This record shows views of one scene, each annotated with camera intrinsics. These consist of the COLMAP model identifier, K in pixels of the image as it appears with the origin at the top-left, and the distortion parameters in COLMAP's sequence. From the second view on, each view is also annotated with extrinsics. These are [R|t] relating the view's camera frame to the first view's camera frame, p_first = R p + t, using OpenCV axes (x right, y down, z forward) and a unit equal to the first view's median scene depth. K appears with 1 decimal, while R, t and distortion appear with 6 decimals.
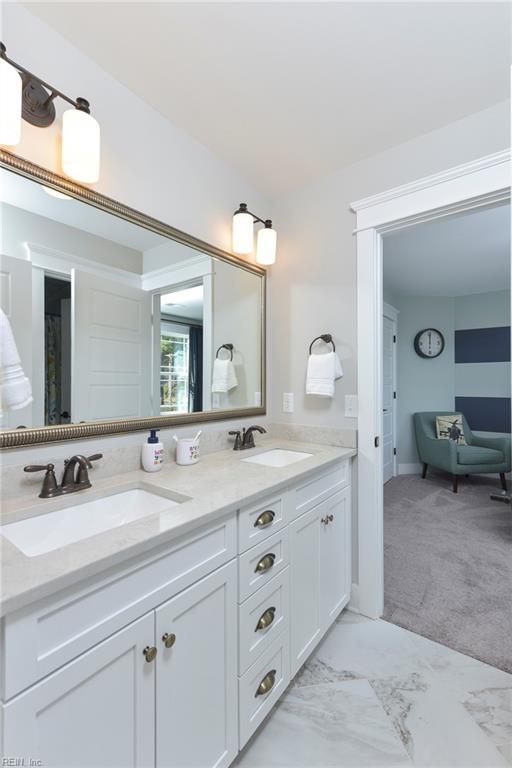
lens RADIAL K [[328.3, 0, 256.0], [0, 328.3, 384.0], [0, 0, 1]] dist [0.001369, -0.000050]
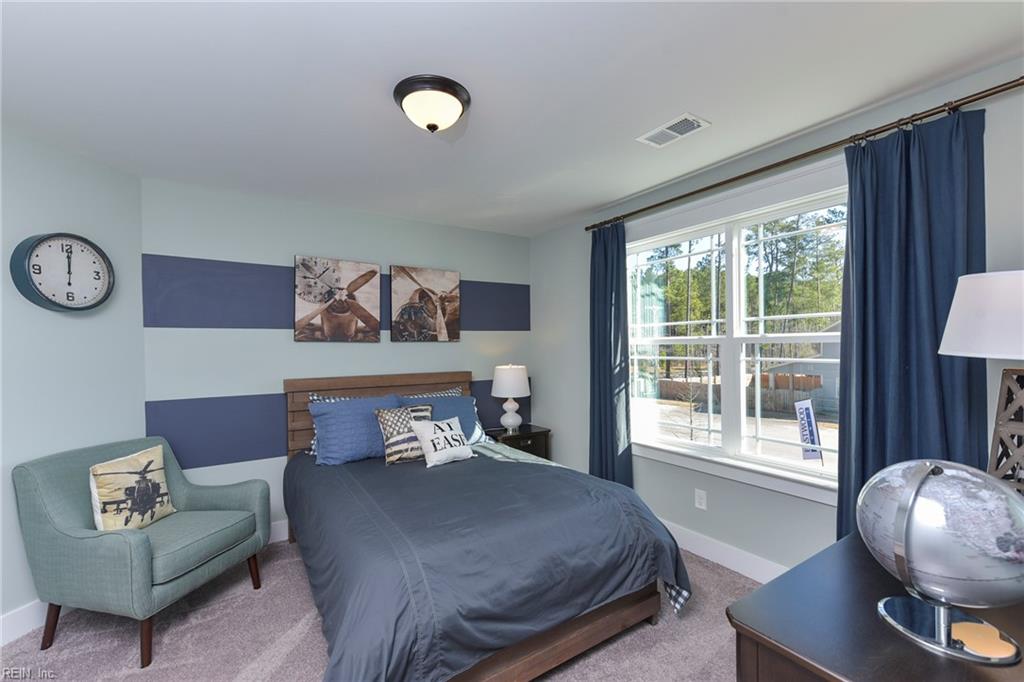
lens RADIAL K [[437.7, 0, 512.0], [0, 437.7, 341.0], [0, 0, 1]] dist [0.001369, -0.000050]
pose [[0.325826, 0.003304, 0.945424, 0.226689], [0.021921, 0.999699, -0.011048, -0.028643], [-0.945176, 0.024324, 0.325655, 0.367032]]
